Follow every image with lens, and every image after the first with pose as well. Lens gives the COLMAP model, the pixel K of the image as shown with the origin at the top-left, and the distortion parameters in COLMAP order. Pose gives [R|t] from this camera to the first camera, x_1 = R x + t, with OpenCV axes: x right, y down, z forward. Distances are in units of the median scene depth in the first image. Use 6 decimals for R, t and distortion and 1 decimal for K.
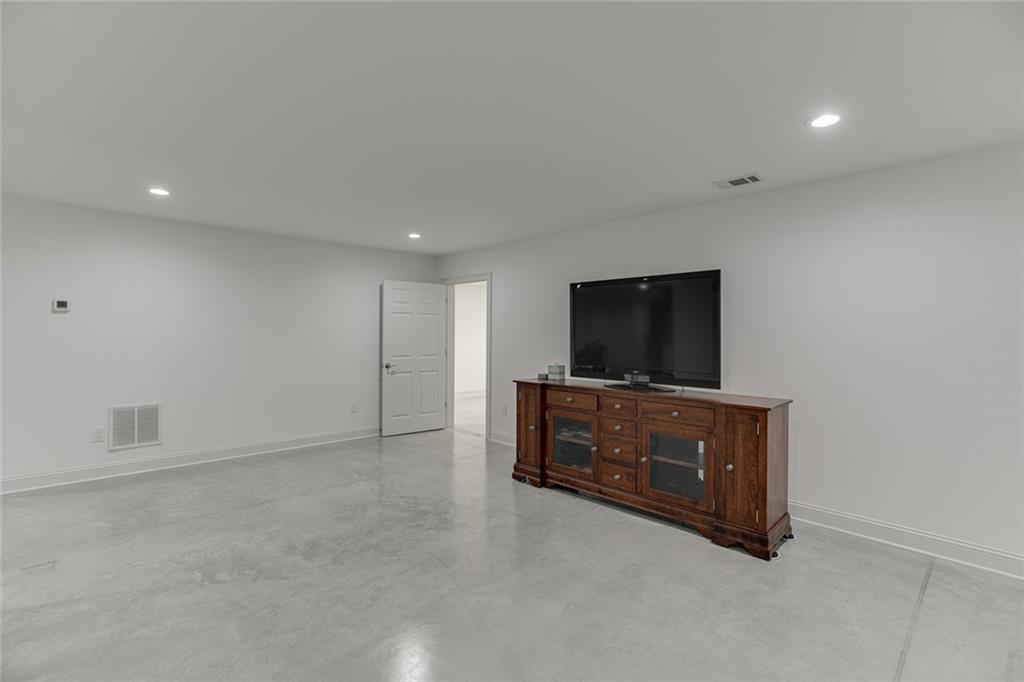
lens RADIAL K [[464.0, 0, 510.4], [0, 464.0, 334.5], [0, 0, 1]] dist [-0.005093, -0.000313]
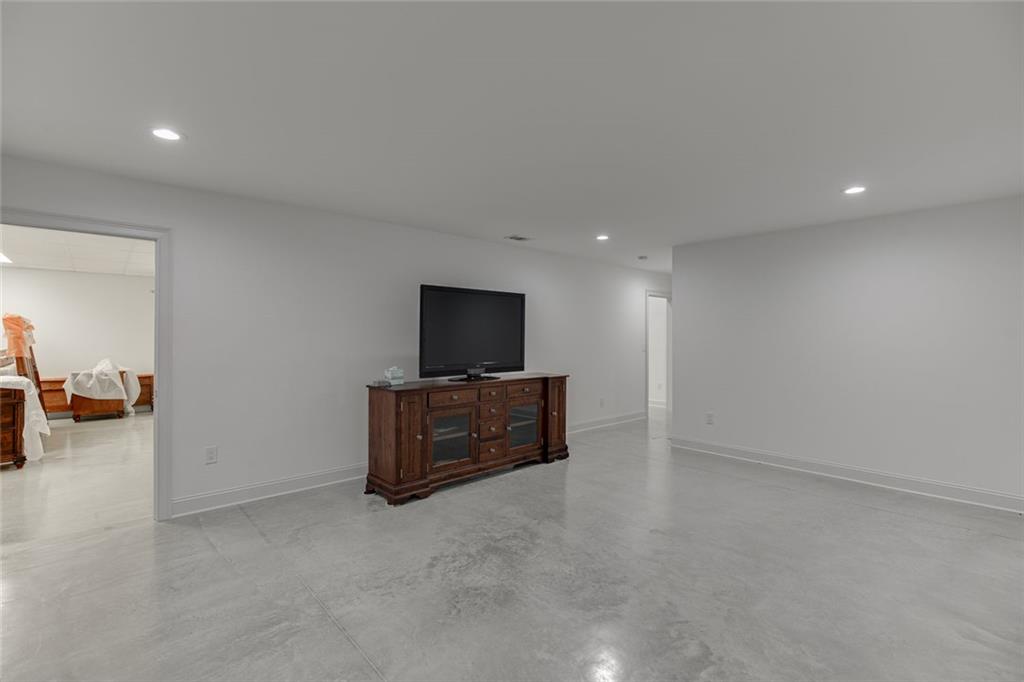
lens RADIAL K [[464.0, 0, 510.4], [0, 464.0, 334.5], [0, 0, 1]] dist [-0.005093, -0.000313]
pose [[0.016377, -0.002962, 0.999862, -0.999822], [-0.003248, 0.999990, 0.003015, -0.007418], [-0.999861, -0.003297, 0.016367, 0.922376]]
